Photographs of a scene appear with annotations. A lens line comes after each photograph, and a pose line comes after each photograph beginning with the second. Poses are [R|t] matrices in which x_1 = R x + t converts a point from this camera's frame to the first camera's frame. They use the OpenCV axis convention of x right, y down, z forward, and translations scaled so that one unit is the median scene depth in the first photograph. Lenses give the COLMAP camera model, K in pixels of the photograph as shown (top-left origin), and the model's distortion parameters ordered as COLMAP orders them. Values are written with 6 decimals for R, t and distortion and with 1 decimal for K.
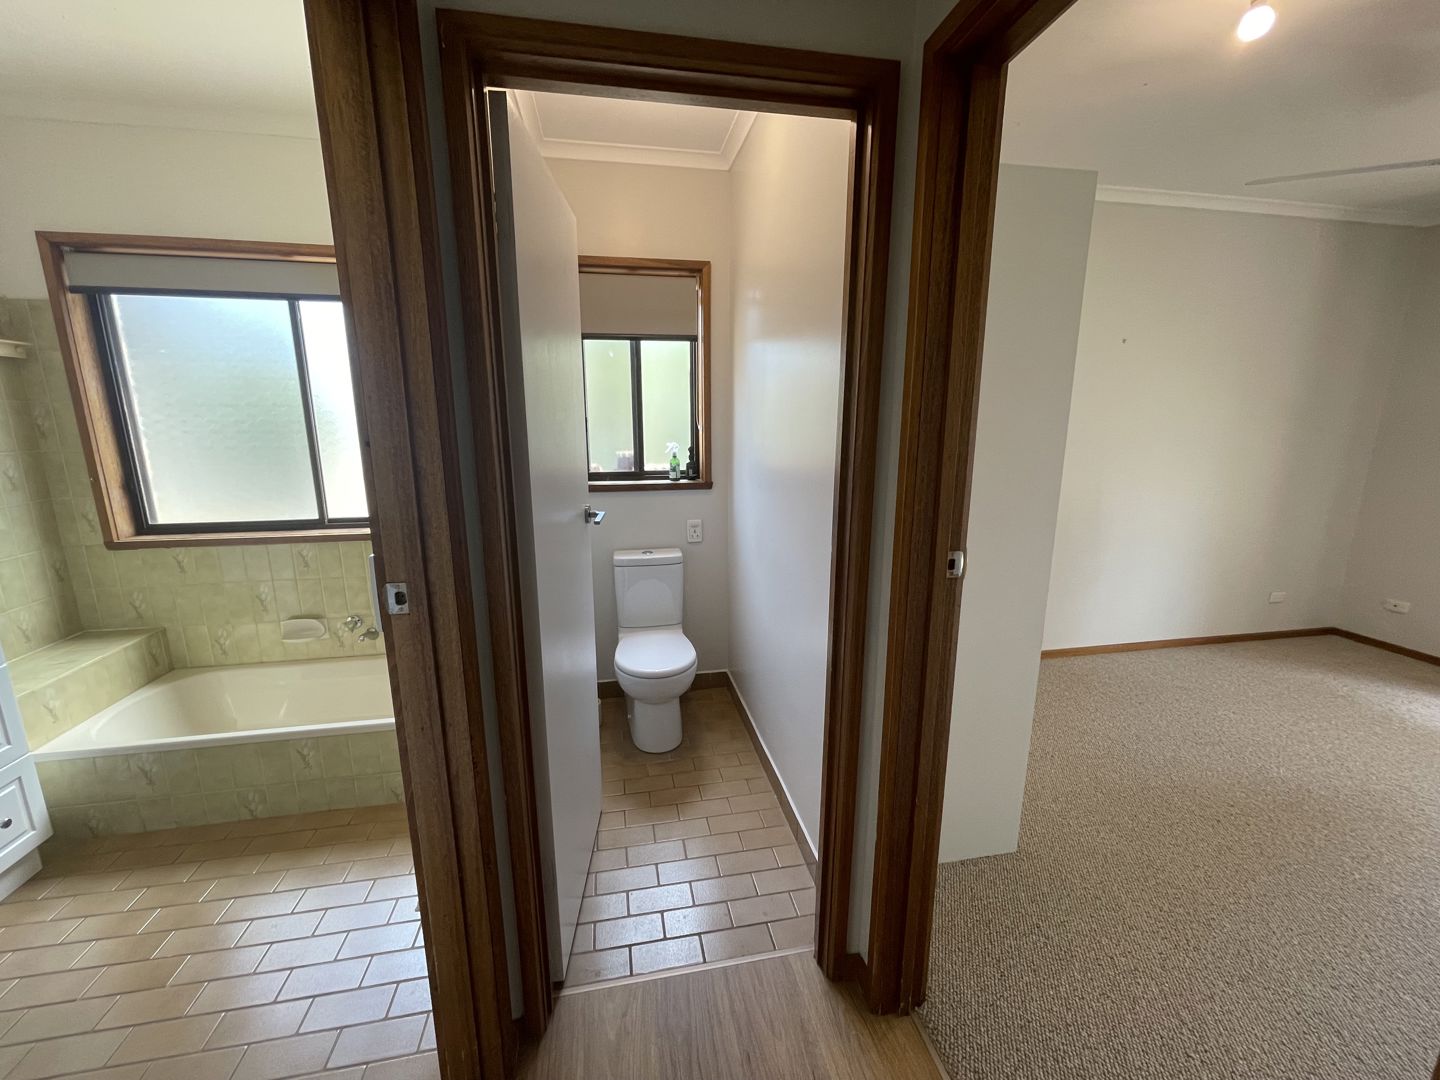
lens RADIAL K [[585.0, 0, 720.0], [0, 585.0, 540.0], [0, 0, 1]] dist [0.013217, -0.004784]
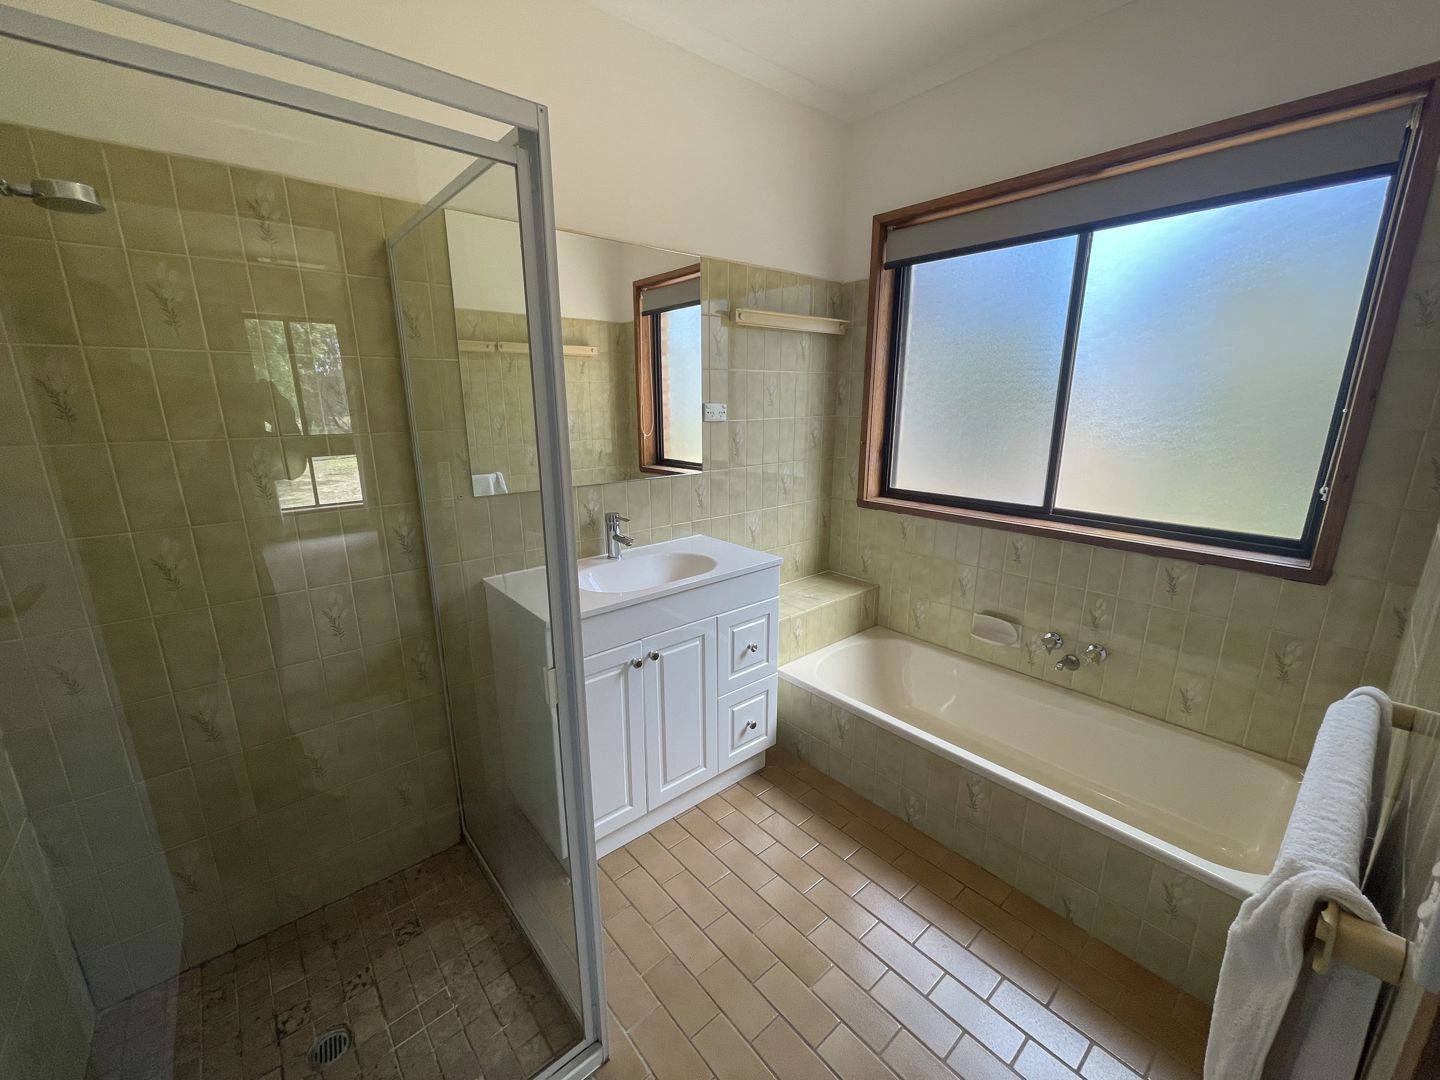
lens RADIAL K [[577.7, 0, 720.0], [0, 577.7, 540.0], [0, 0, 1]] dist [-0.000858, -0.000854]
pose [[0.506773, 0.202503, -0.837958, -0.246751], [-0.181323, 0.975314, 0.126037, -0.011947], [0.842795, 0.088069, 0.530981, 0.210771]]
